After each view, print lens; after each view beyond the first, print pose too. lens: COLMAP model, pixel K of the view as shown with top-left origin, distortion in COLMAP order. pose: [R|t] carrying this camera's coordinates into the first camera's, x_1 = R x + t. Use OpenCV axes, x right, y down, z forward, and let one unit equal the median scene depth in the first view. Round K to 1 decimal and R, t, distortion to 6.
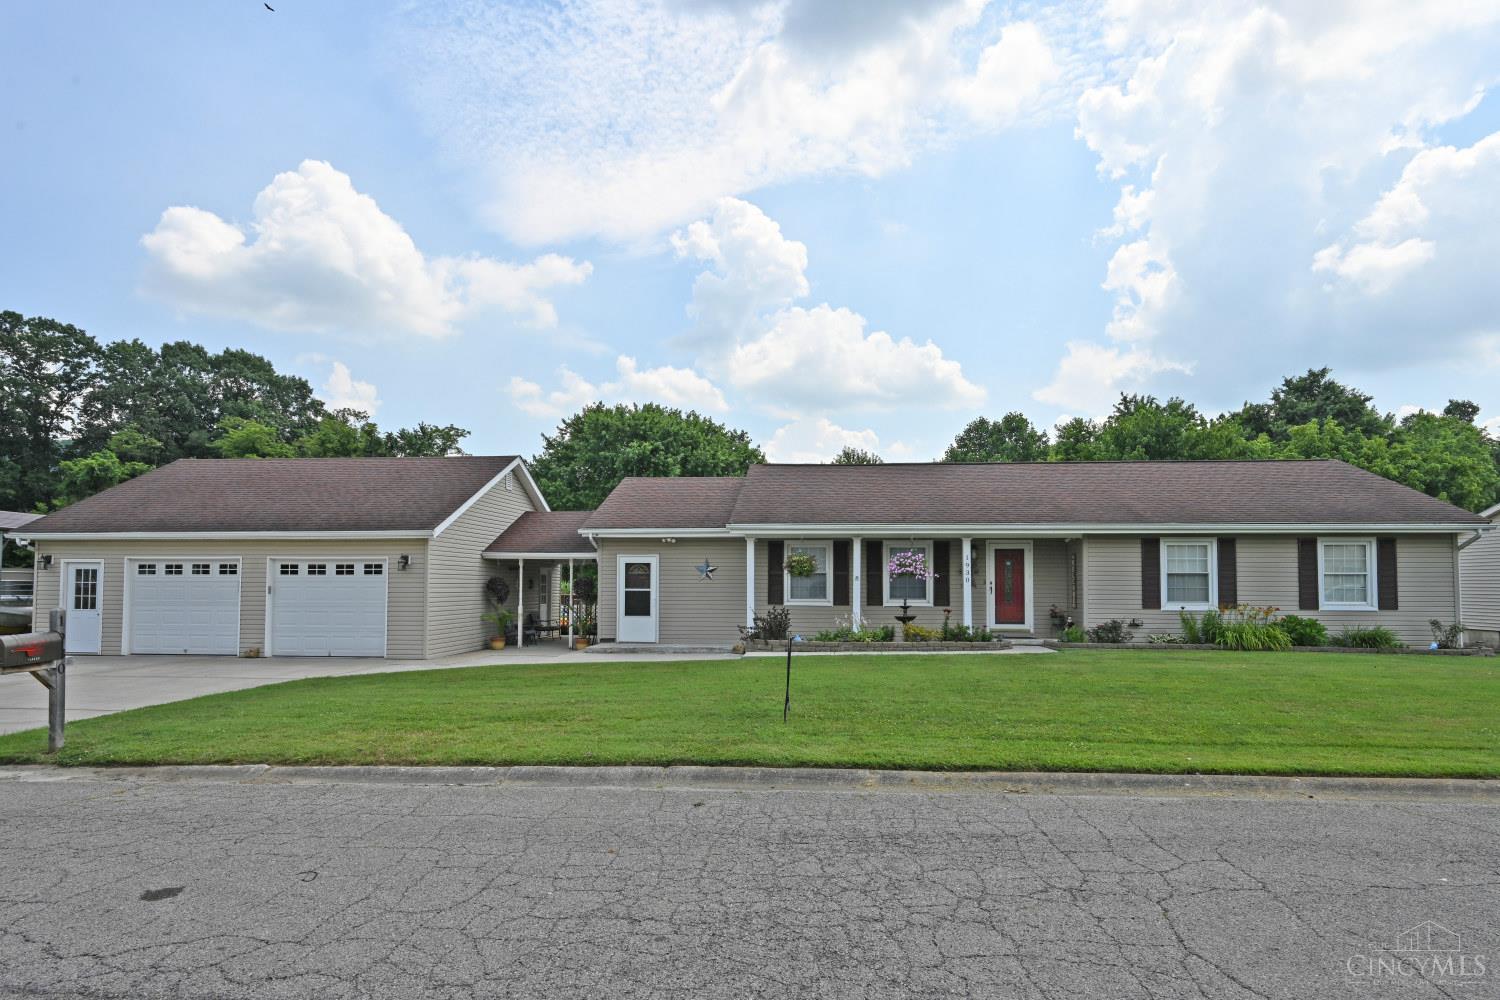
lens RADIAL K [[799.0, 0, 749.6], [0, 799.0, 558.2], [0, 0, 1]] dist [0.004859, -0.001699]
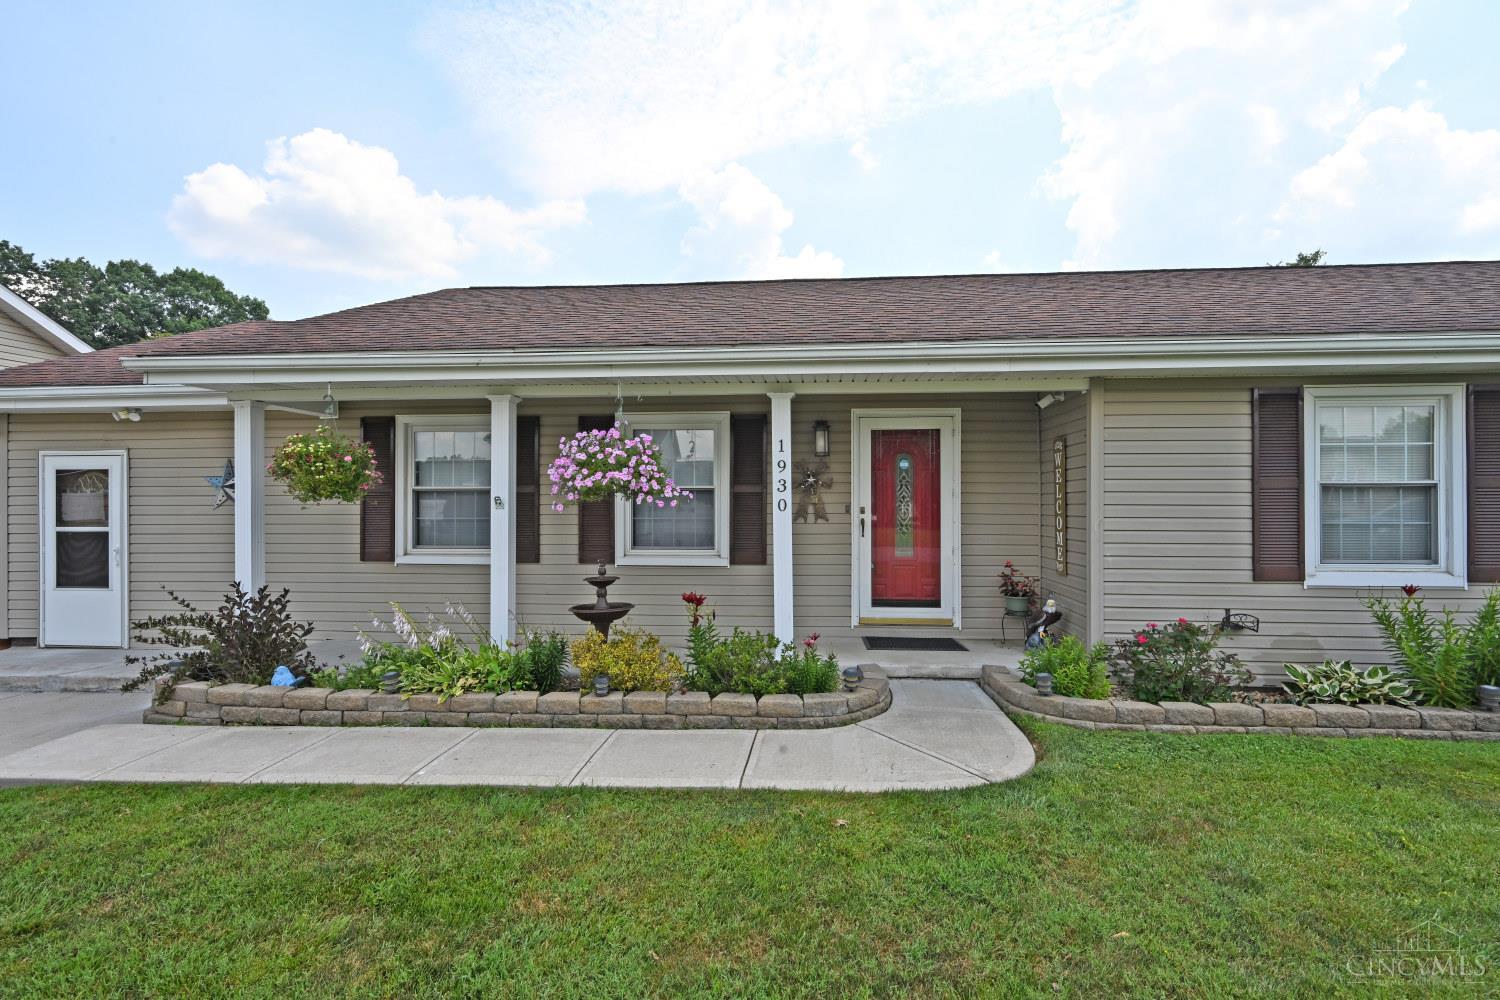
lens RADIAL K [[699.6, 0, 759.0], [0, 699.6, 494.6], [0, 0, 1]] dist [-0.001642, -0.000126]
pose [[0.999939, -0.005604, 0.009514, 0.221701], [0.005407, 0.999774, 0.020563, 0.013389], [-0.009627, -0.020511, 0.999743, 0.575156]]
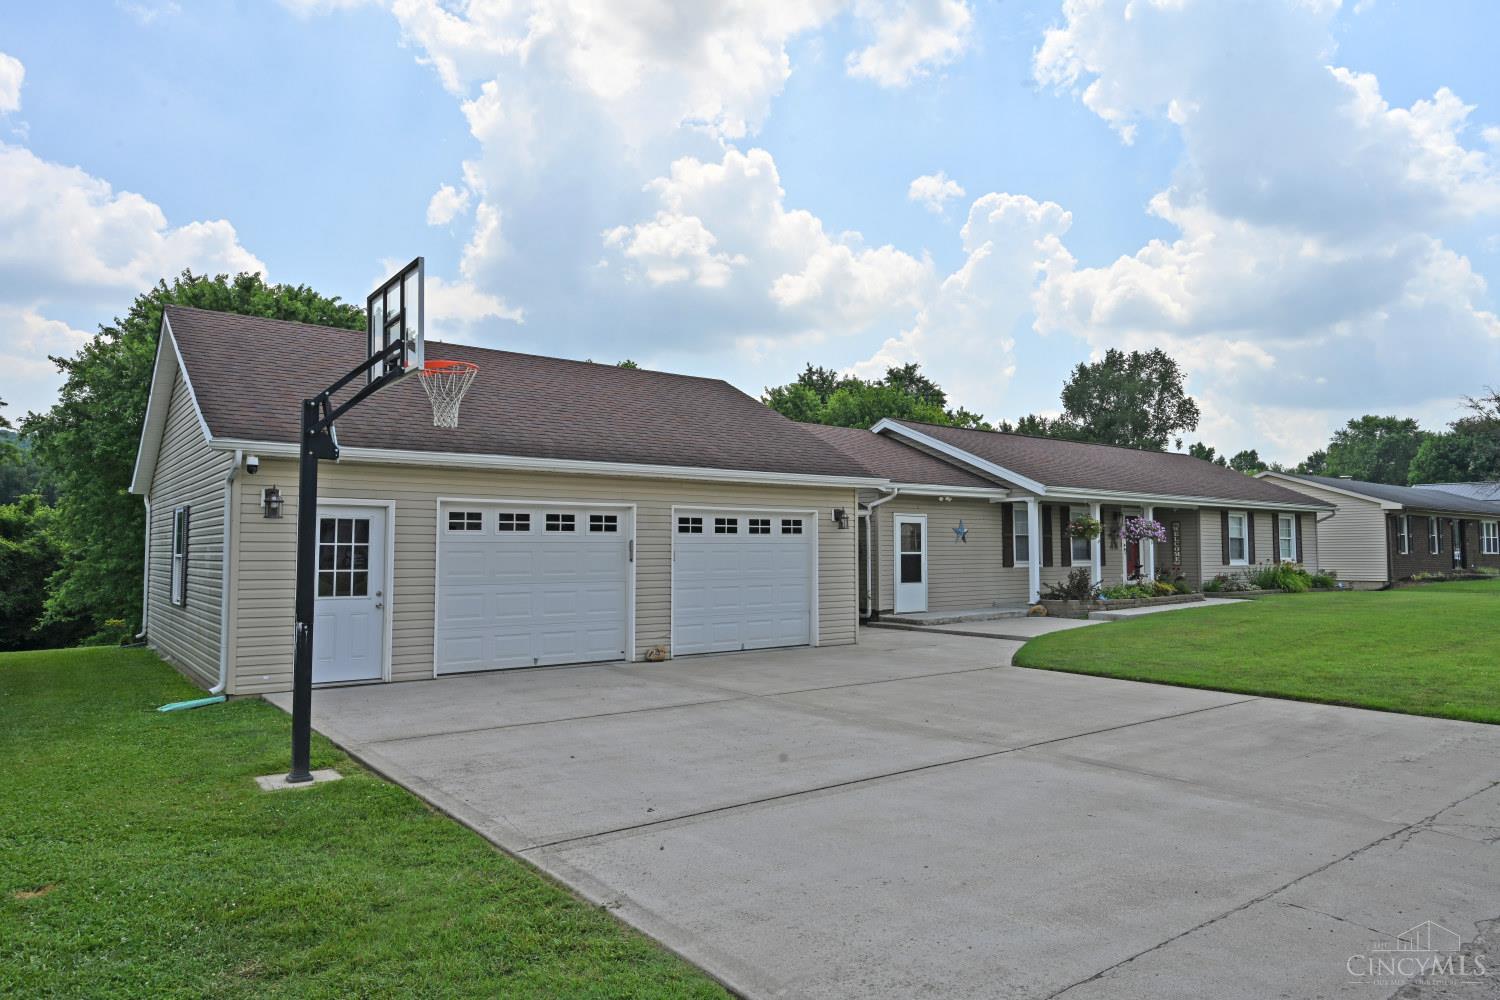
lens RADIAL K [[926.9, 0, 747.1], [0, 926.9, 496.2], [0, 0, 1]] dist [-0.029023, -0.001243]
pose [[0.740245, 0.036246, 0.671359, -0.914720], [-0.024126, 0.999335, -0.027352, 0.008459], [-0.671904, 0.004050, 0.740627, 0.343302]]
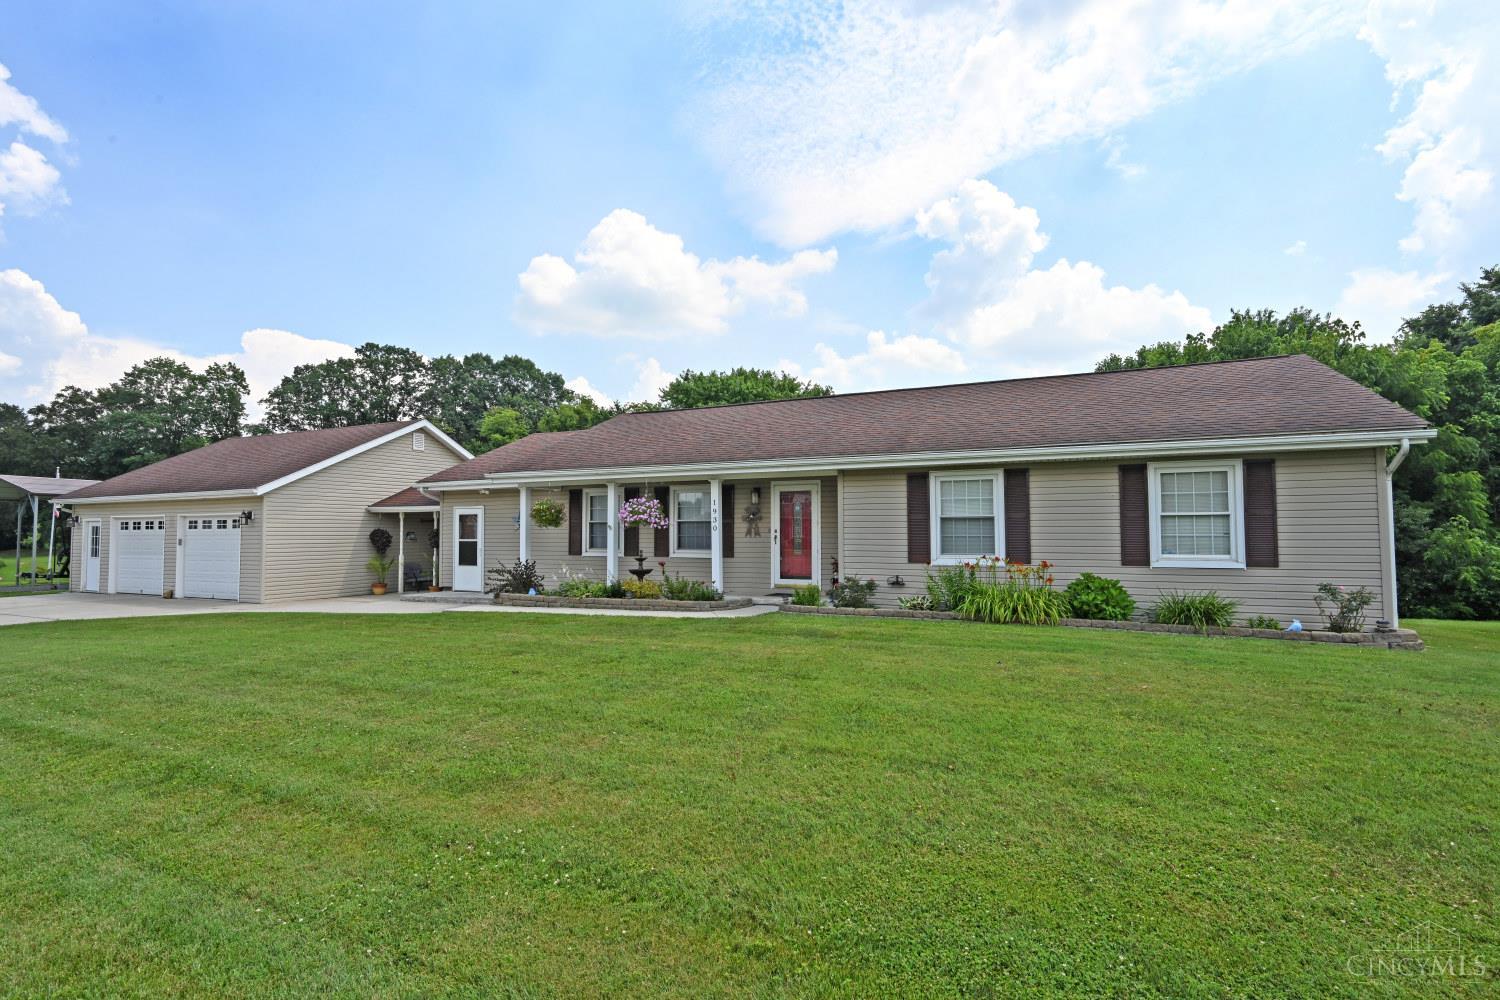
lens RADIAL K [[699.6, 0, 760.0], [0, 699.6, 493.8], [0, 0, 1]] dist [-0.001642, -0.000126]
pose [[0.944205, -0.025836, -0.328344, 0.489169], [0.018608, 0.999511, -0.025140, 0.008397], [0.328833, 0.017627, 0.944224, 0.253312]]
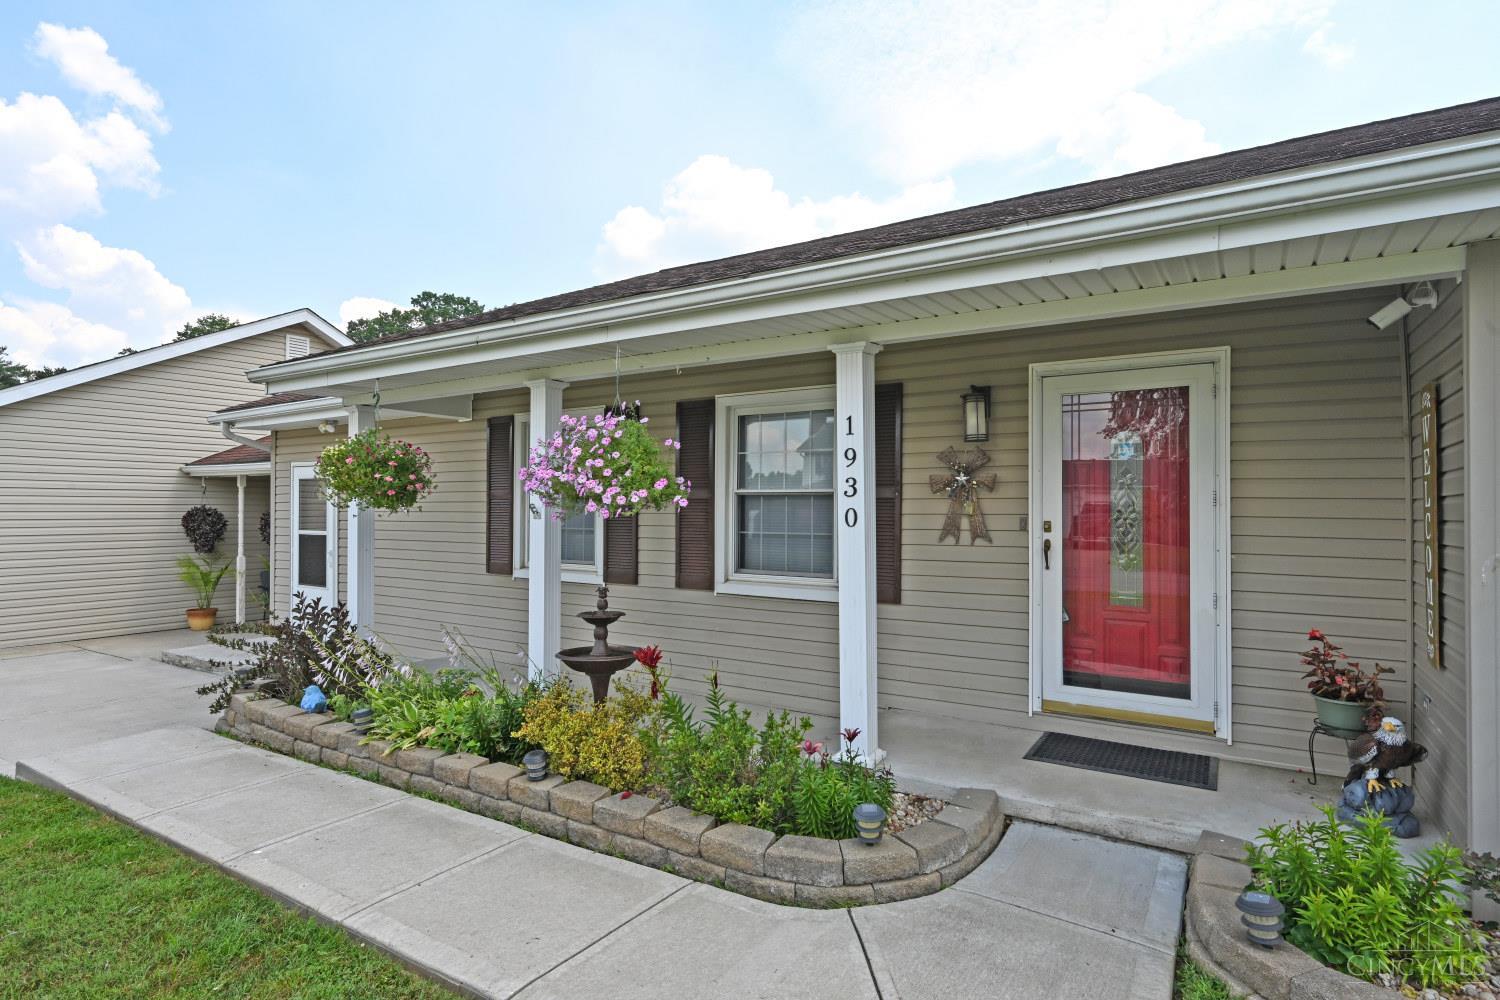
lens RADIAL K [[771.8, 0, 756.4], [0, 771.8, 495.1], [0, 0, 1]] dist [-0.000190, -0.001461]
pose [[0.886575, -0.009583, -0.462485, 0.305037], [0.015282, 0.999846, 0.008576, 0.015529], [0.462332, -0.014671, 0.886586, 0.668165]]
